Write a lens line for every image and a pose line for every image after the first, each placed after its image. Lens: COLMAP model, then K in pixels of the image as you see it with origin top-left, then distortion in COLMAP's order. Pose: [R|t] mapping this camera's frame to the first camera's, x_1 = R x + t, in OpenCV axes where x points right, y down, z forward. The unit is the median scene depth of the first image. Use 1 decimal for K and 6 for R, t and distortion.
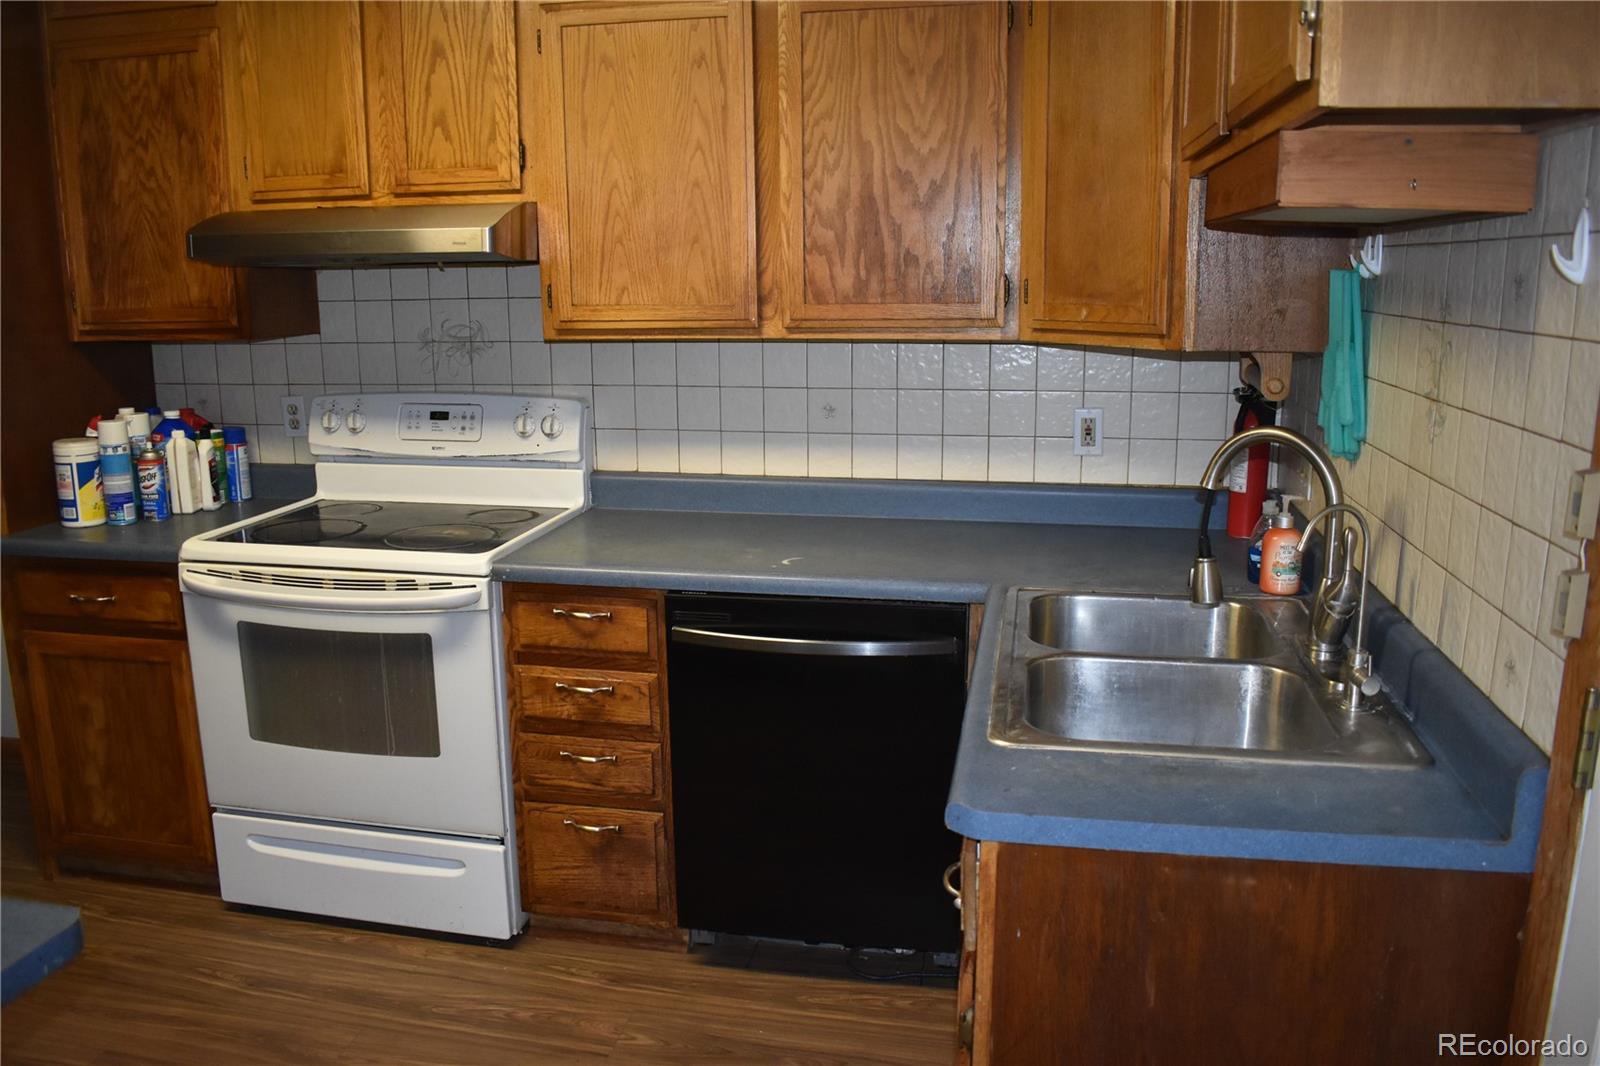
lens RADIAL K [[1248.3, 0, 798.6], [0, 1248.3, 534.8], [0, 0, 1]] dist [-0.099964, 0.020859]
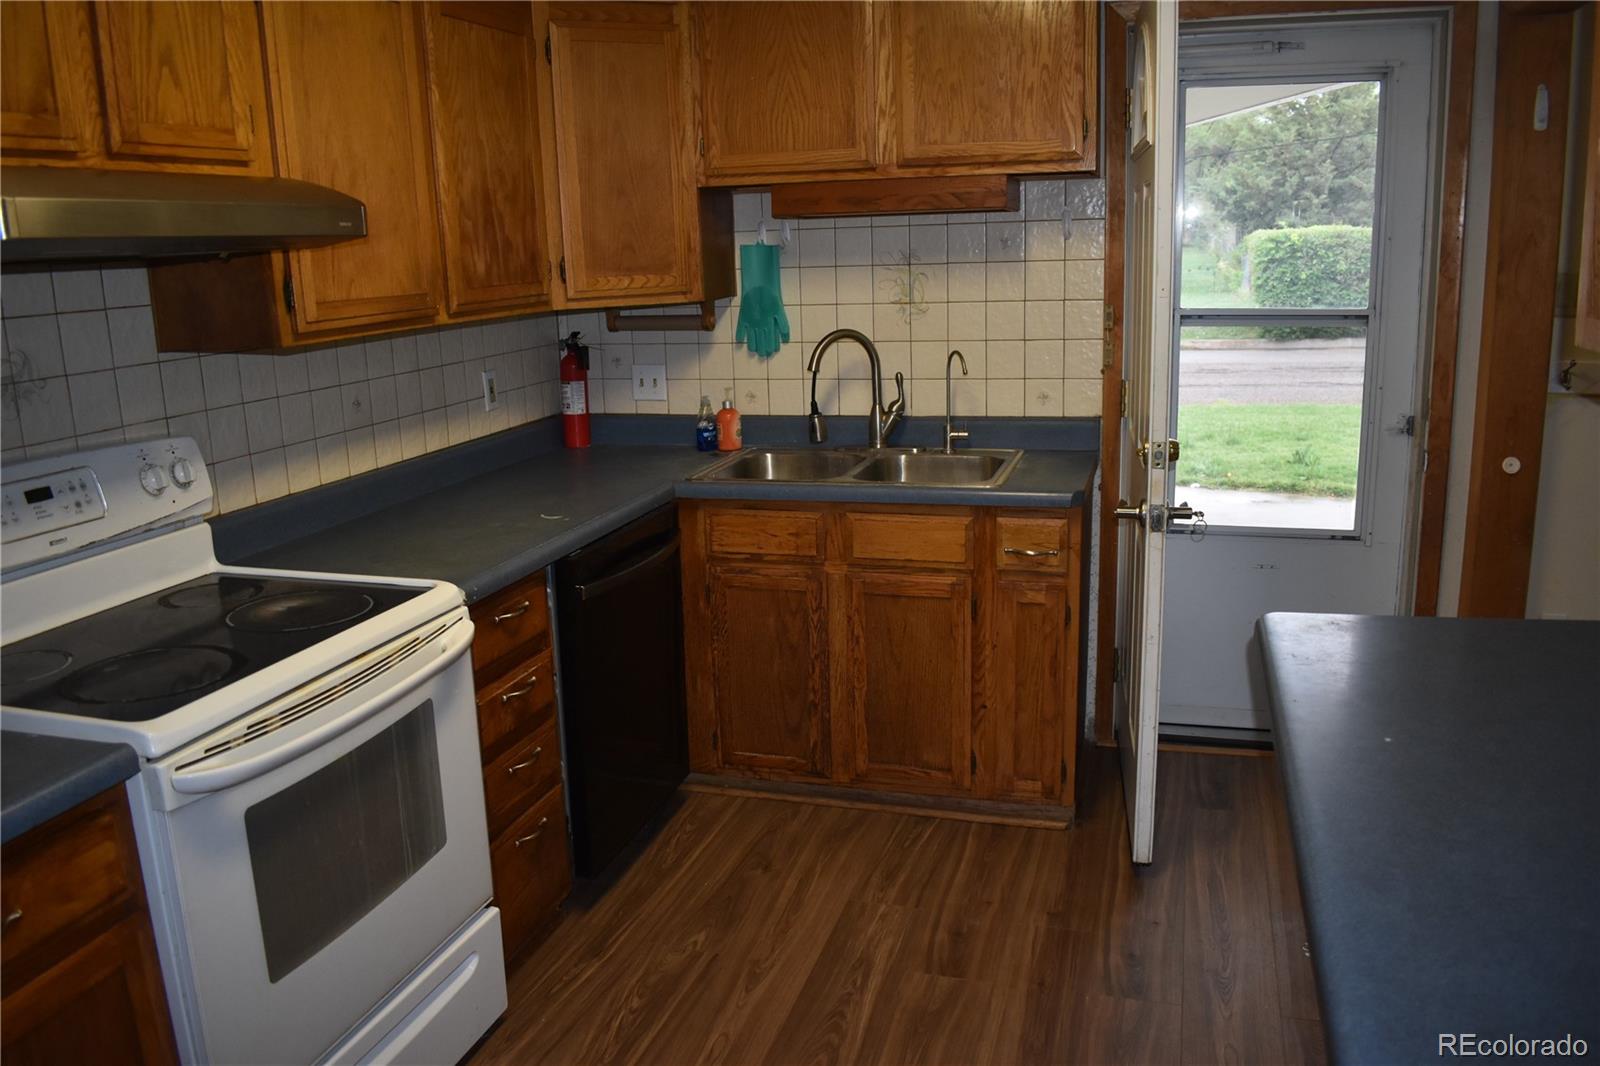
lens RADIAL K [[1248.3, 0, 802.9], [0, 1248.3, 534.2], [0, 0, 1]] dist [-0.099964, 0.020859]
pose [[0.100110, -0.223146, 0.969631, -1.004895], [0.236924, 0.951841, 0.194591, -0.119876], [-0.966357, 0.210248, 0.148158, 0.592439]]
